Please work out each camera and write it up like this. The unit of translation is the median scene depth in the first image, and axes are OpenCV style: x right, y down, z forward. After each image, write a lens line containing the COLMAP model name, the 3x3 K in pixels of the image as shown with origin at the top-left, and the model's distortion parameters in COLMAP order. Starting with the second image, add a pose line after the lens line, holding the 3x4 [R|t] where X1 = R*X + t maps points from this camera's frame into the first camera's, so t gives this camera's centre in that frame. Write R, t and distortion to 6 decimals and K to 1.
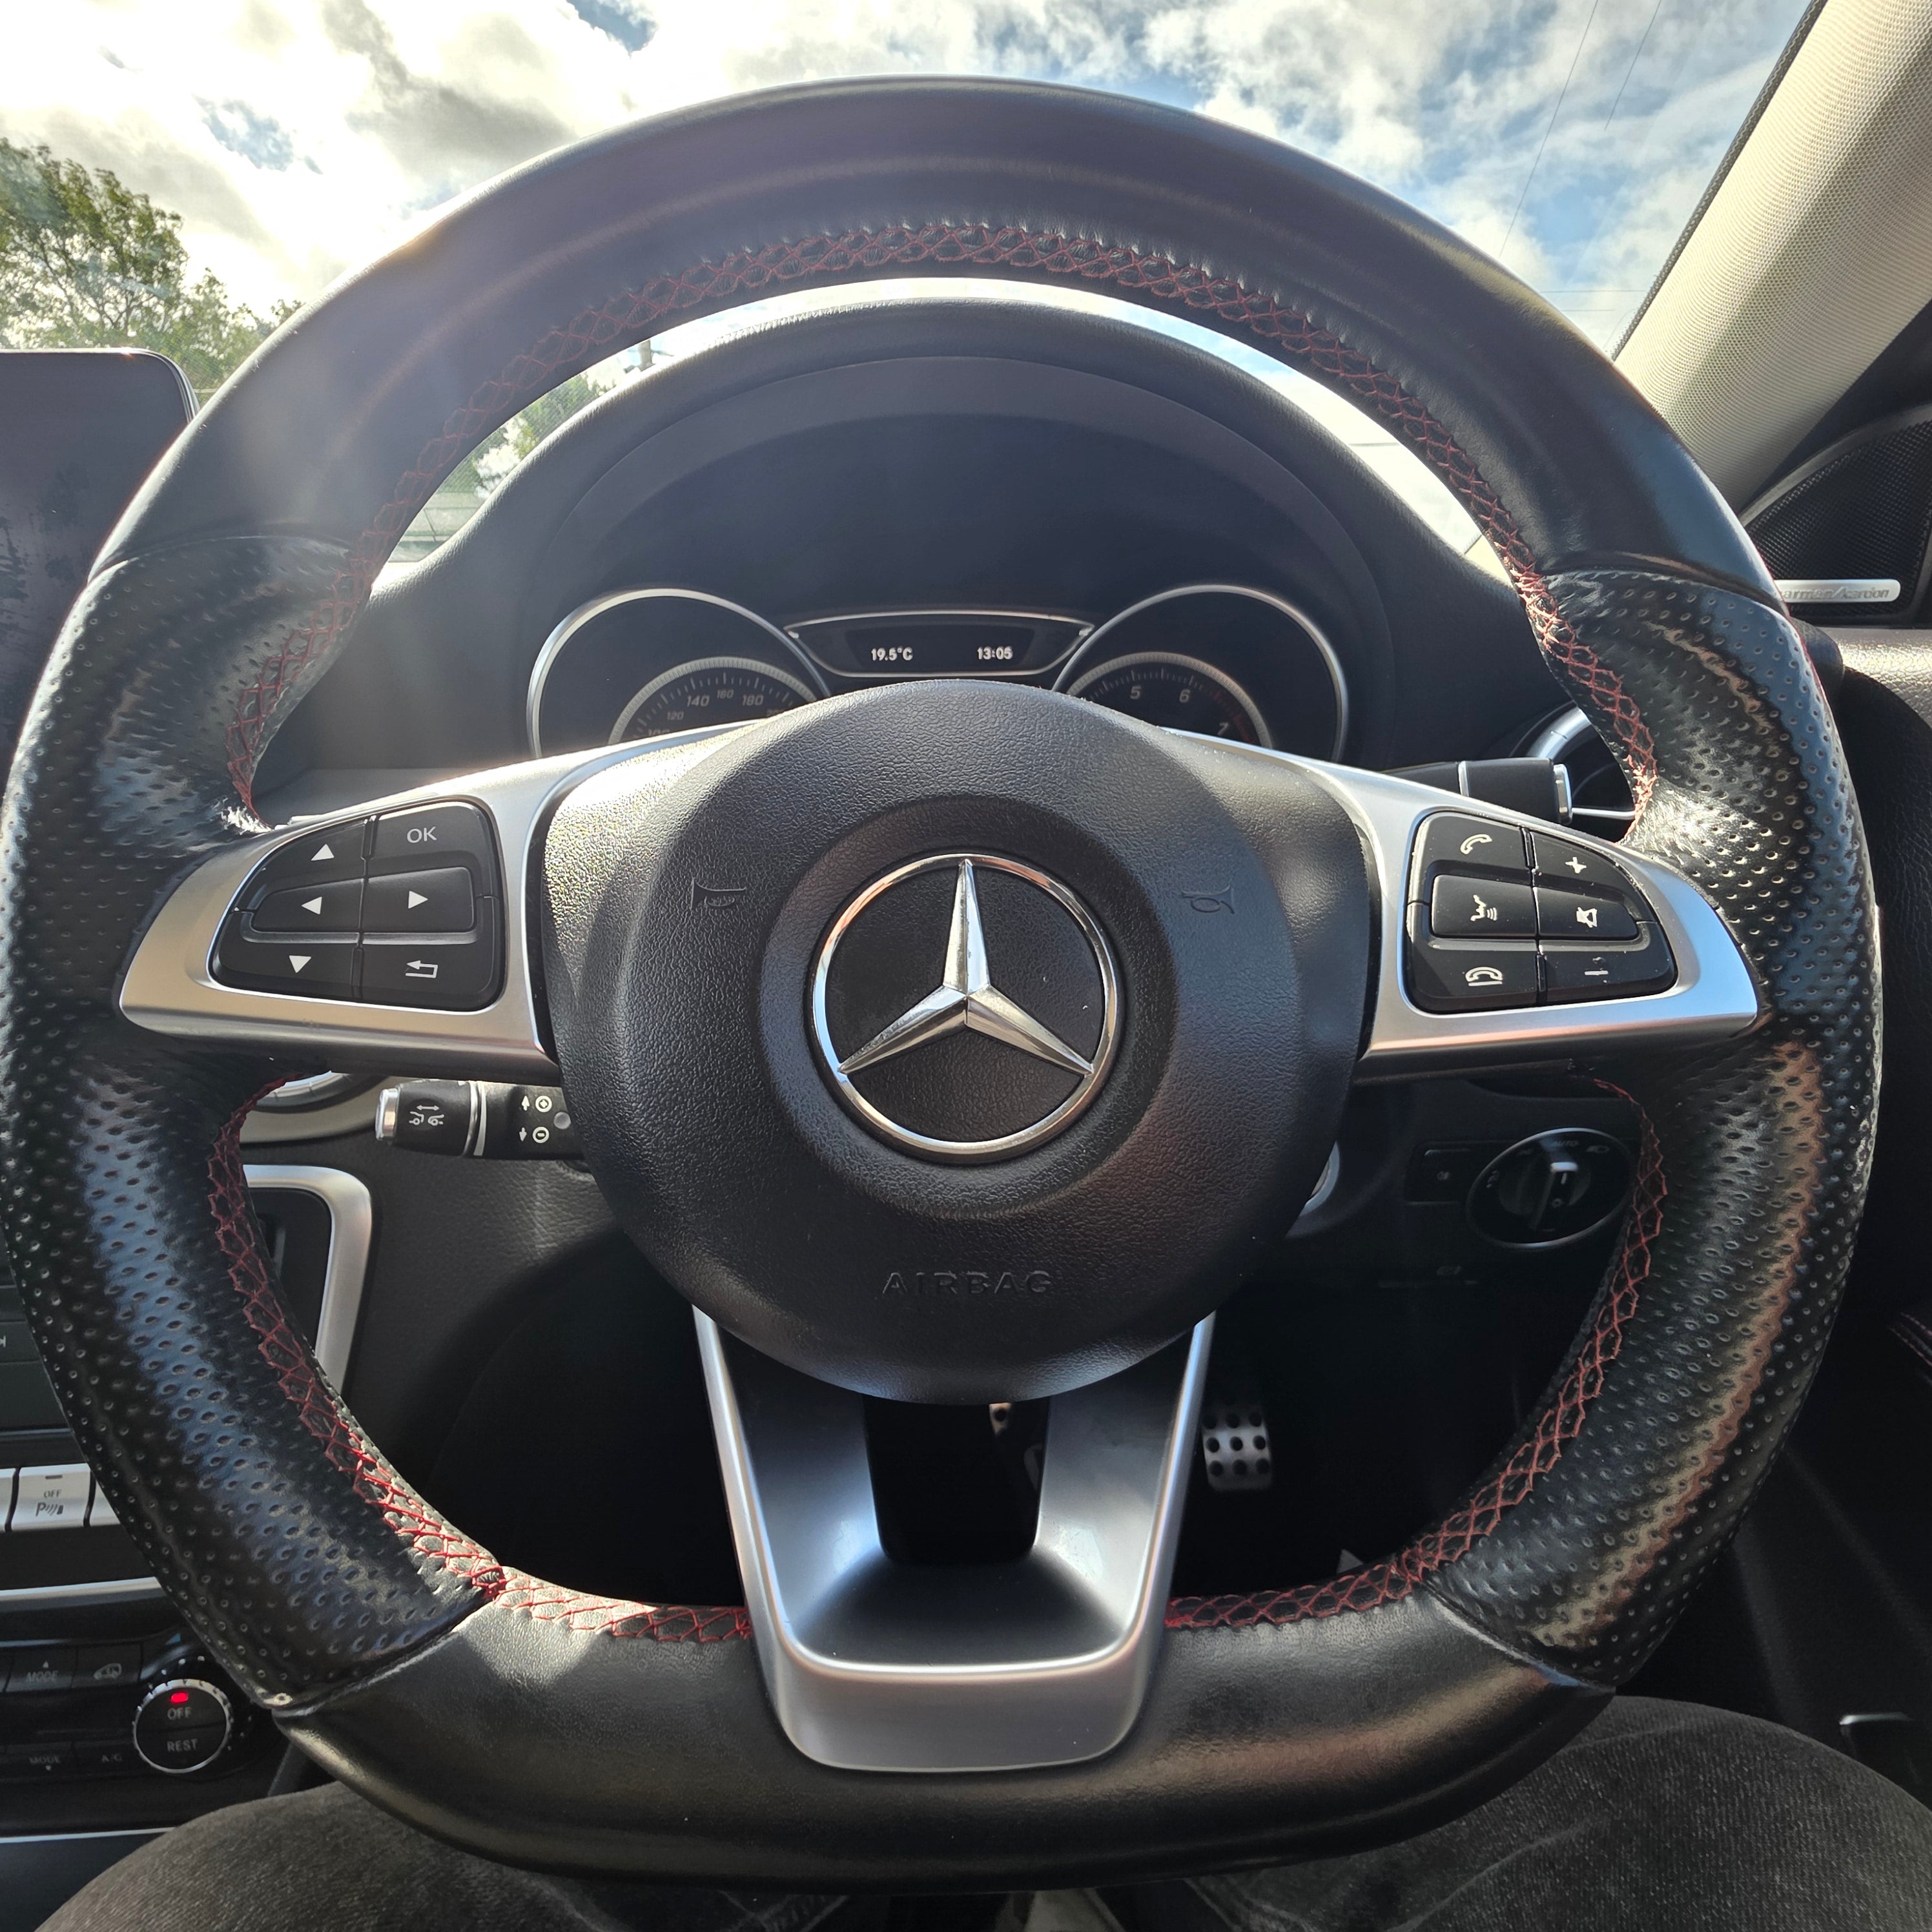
lens RADIAL K [[1032.3, 0, 974.1], [0, 1032.3, 946.5], [0, 0, 1]] dist [0.005727, 0.000467]
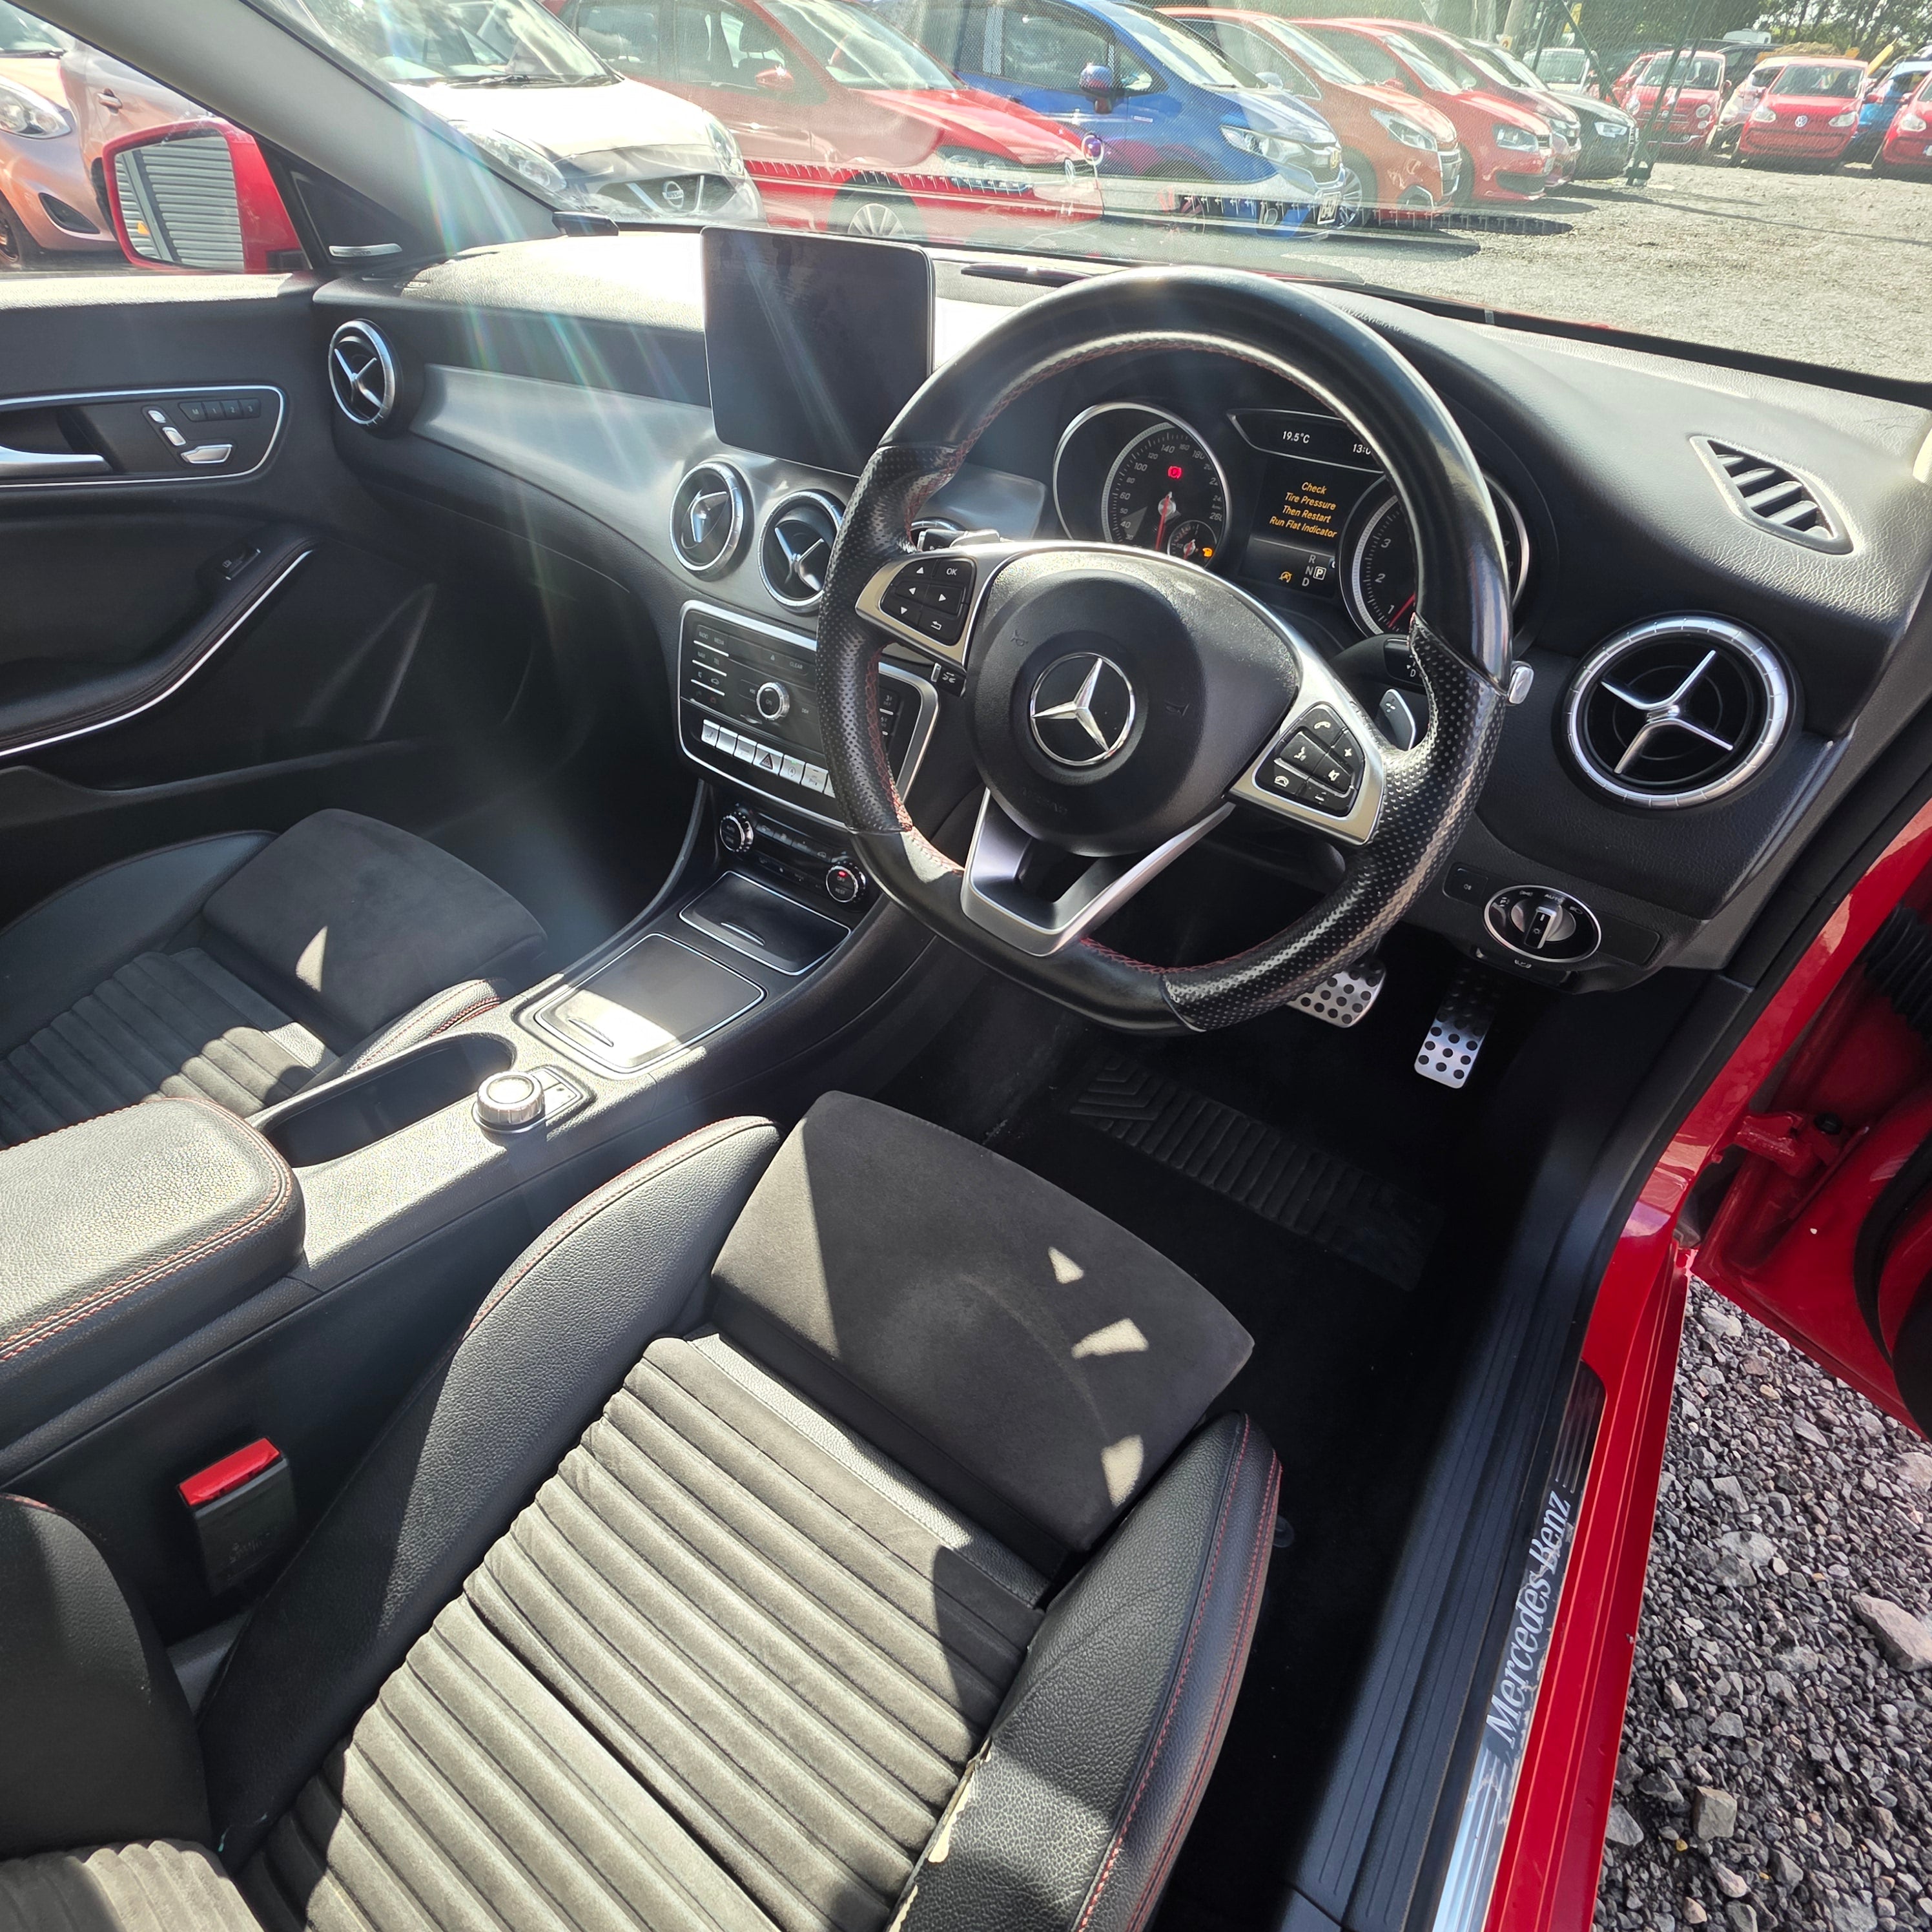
lens RADIAL K [[1032.3, 0, 974.1], [0, 1032.3, 946.5], [0, 0, 1]] dist [0.005727, 0.000467]
pose [[0.774940, 0.473776, -0.418335, 1.114105], [-0.243748, 0.834712, 0.493805, -0.646854], [0.583142, -0.280701, 0.762334, -1.306042]]
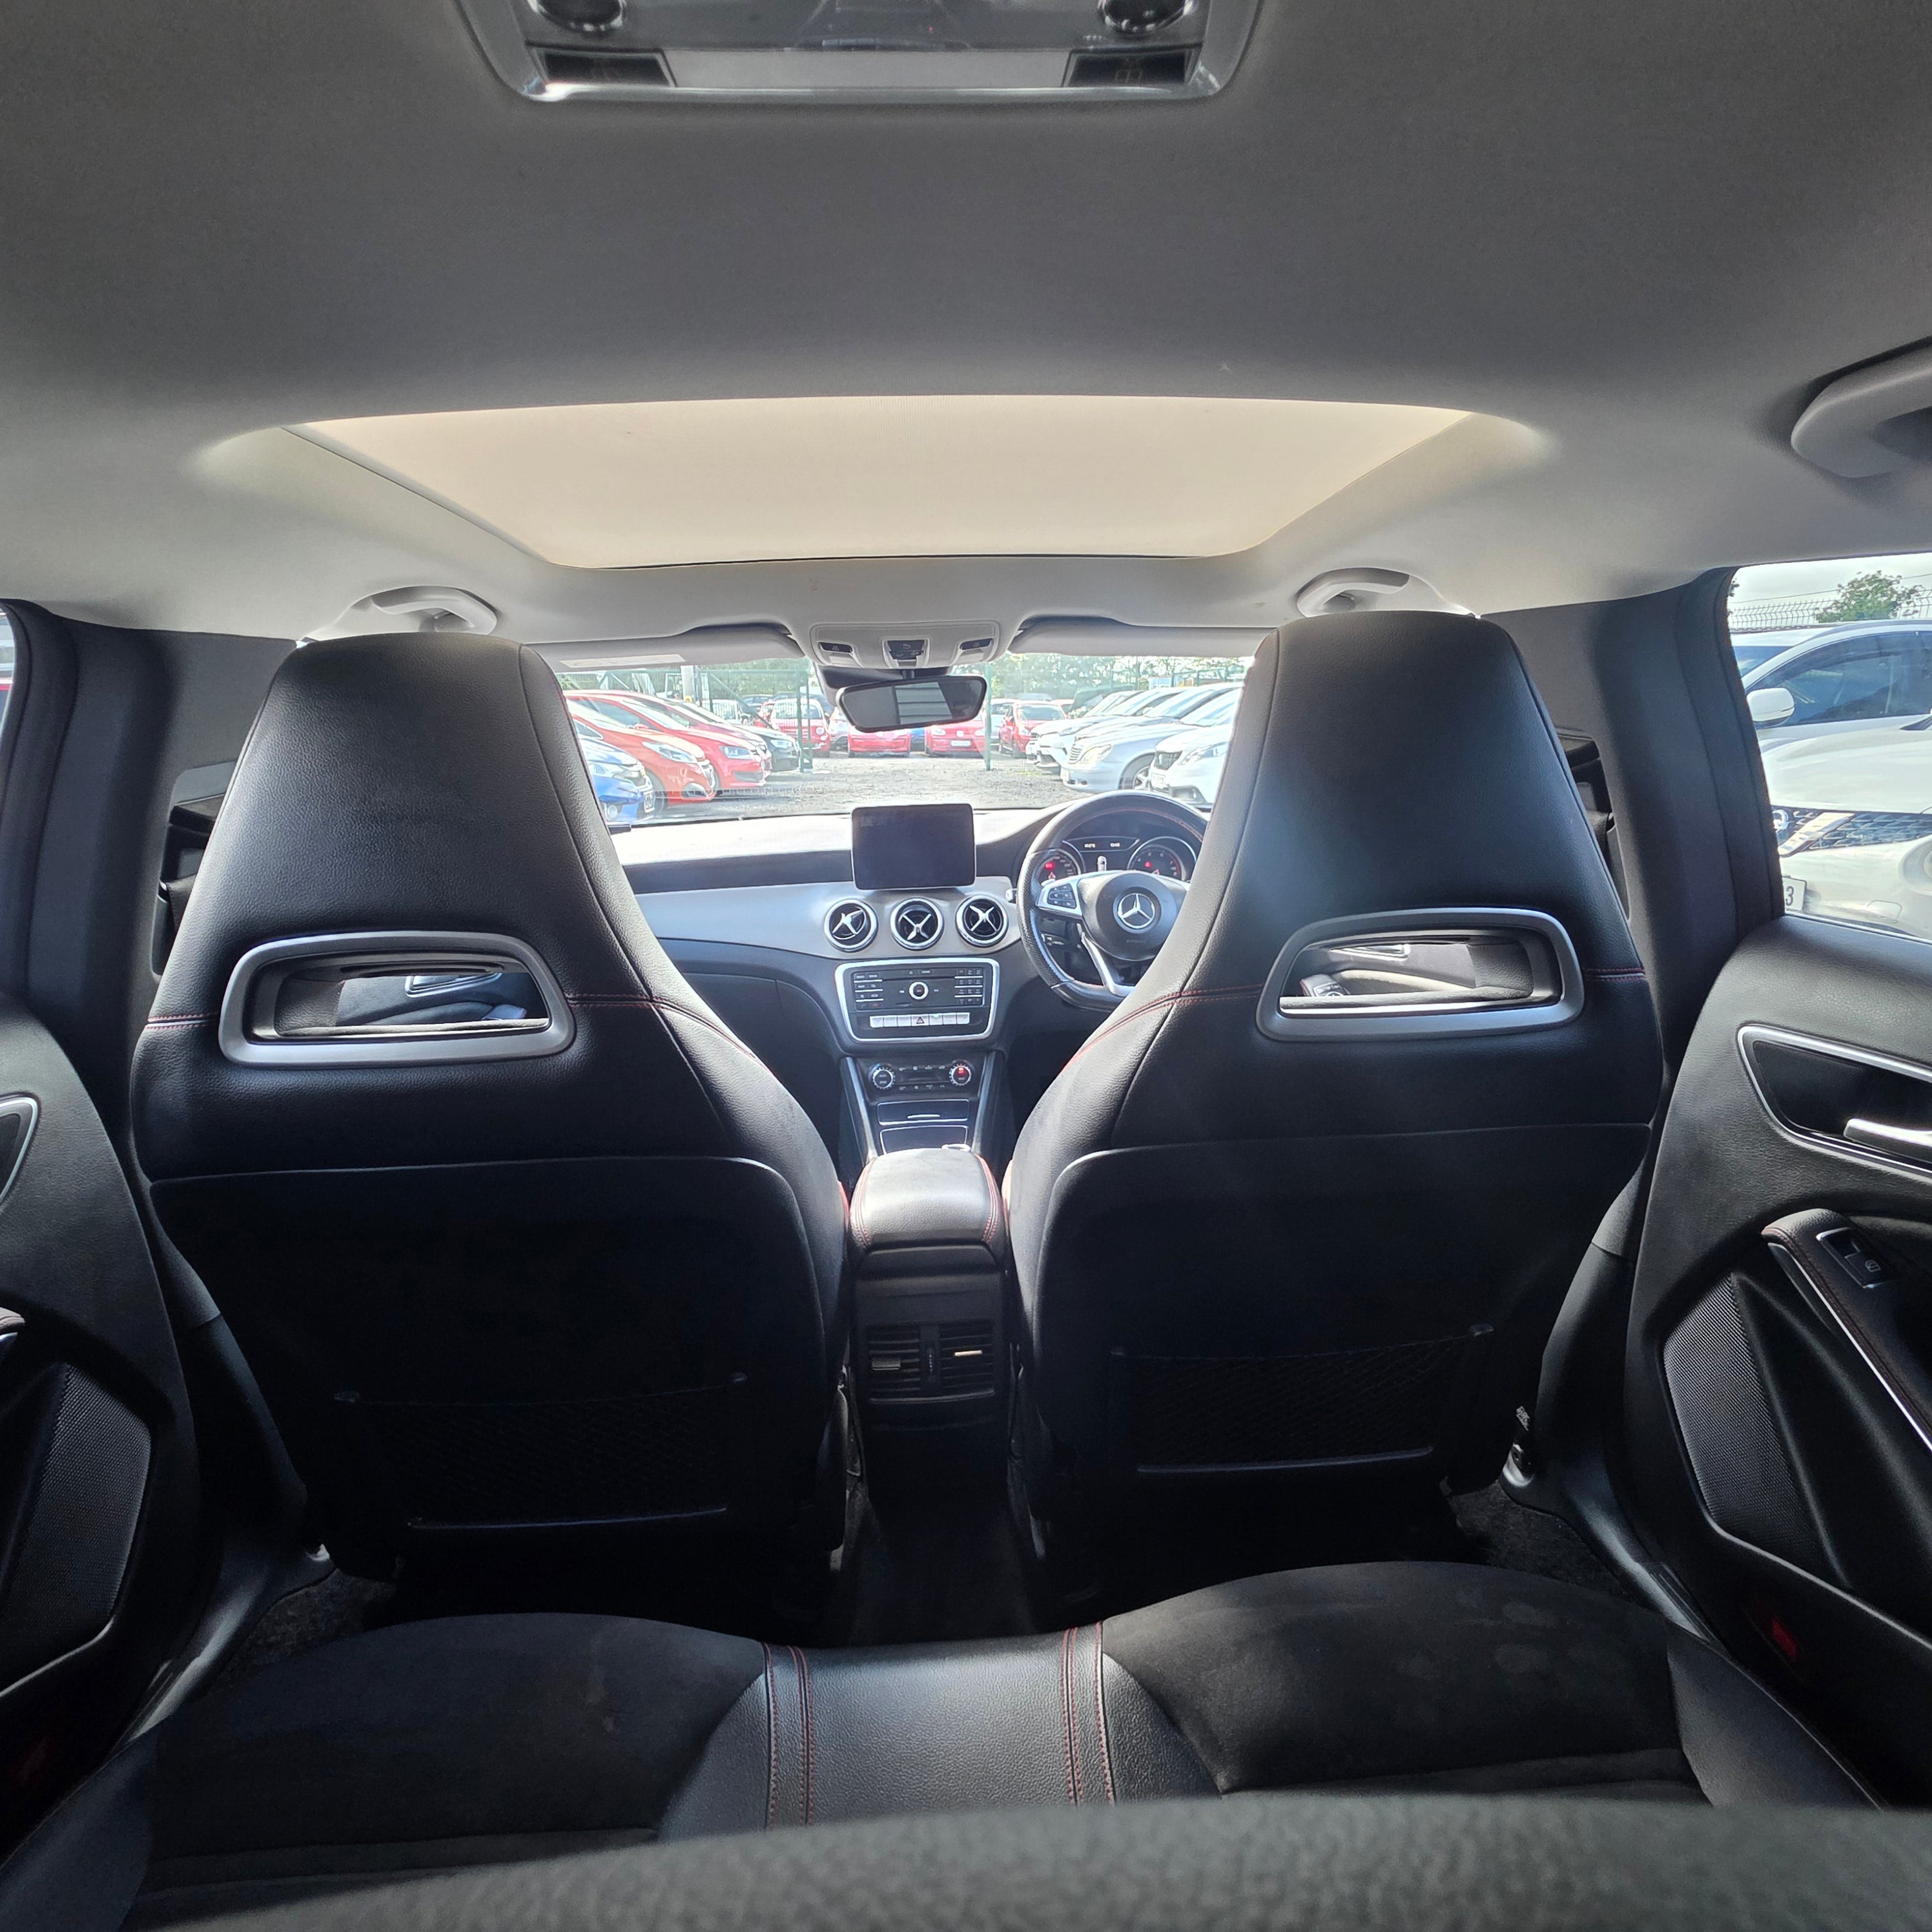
lens RADIAL K [[1032.3, 0, 974.1], [0, 1032.3, 946.5], [0, 0, 1]] dist [0.005727, 0.000467]
pose [[0.998623, 0.052223, -0.005019, -1.152088], [-0.052394, 0.997656, -0.044018, 0.716757], [0.002709, 0.044220, 0.999018, -6.780854]]
